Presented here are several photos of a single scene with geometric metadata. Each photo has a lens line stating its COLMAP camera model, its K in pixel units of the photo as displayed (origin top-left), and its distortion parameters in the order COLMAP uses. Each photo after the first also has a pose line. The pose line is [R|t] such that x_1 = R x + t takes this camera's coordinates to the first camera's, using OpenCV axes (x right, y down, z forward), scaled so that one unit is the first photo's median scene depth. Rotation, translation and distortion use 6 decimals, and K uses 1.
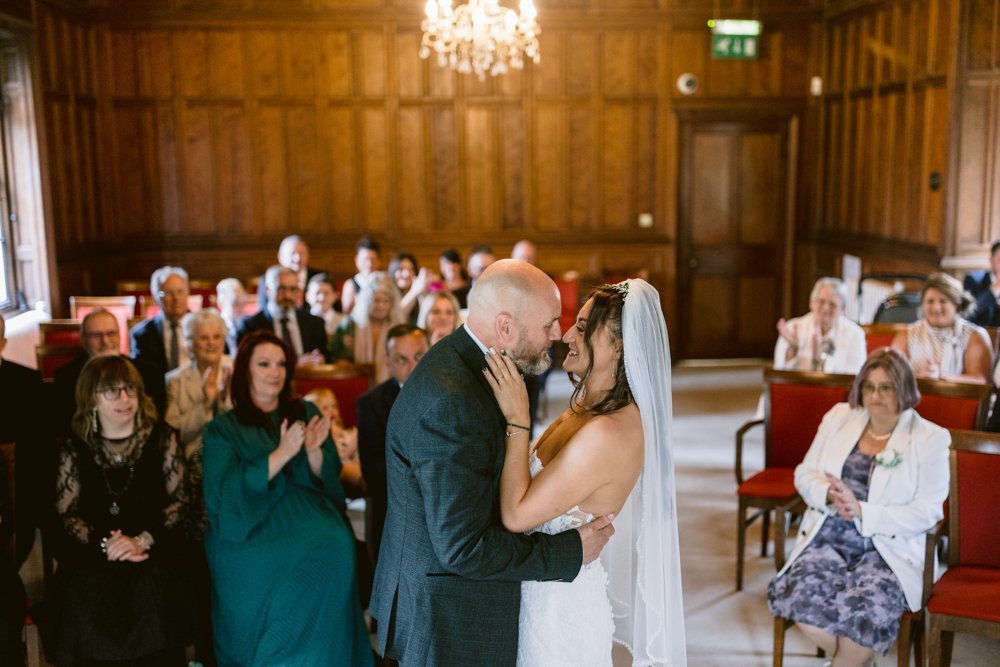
lens RADIAL K [[1005.6, 0, 519.3], [0, 1005.6, 330.0], [0, 0, 1]] dist [-0.022356, 0.000000]
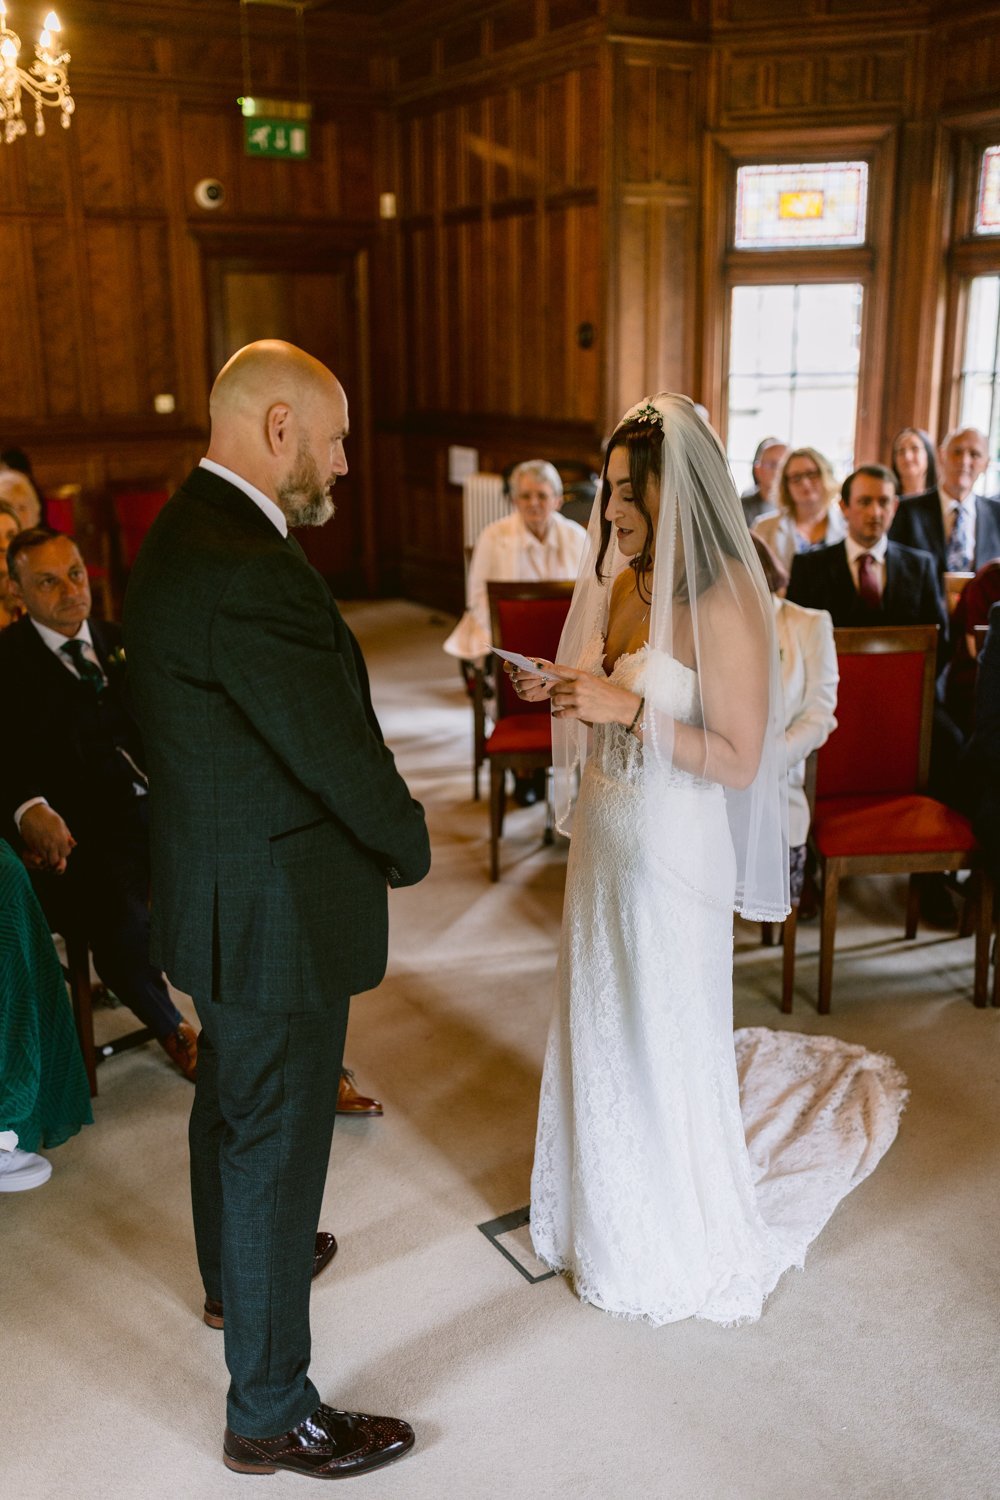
lens RADIAL K [[1426.6, 0, 502.5], [0, 1426.6, 770.7], [0, 0, 1]] dist [-0.014538, 0.000000]
pose [[0.900991, -0.120813, 0.416676, -0.099019], [0.068343, 0.987977, 0.138678, 0.016893], [-0.428421, -0.096470, 0.898415, 0.027180]]
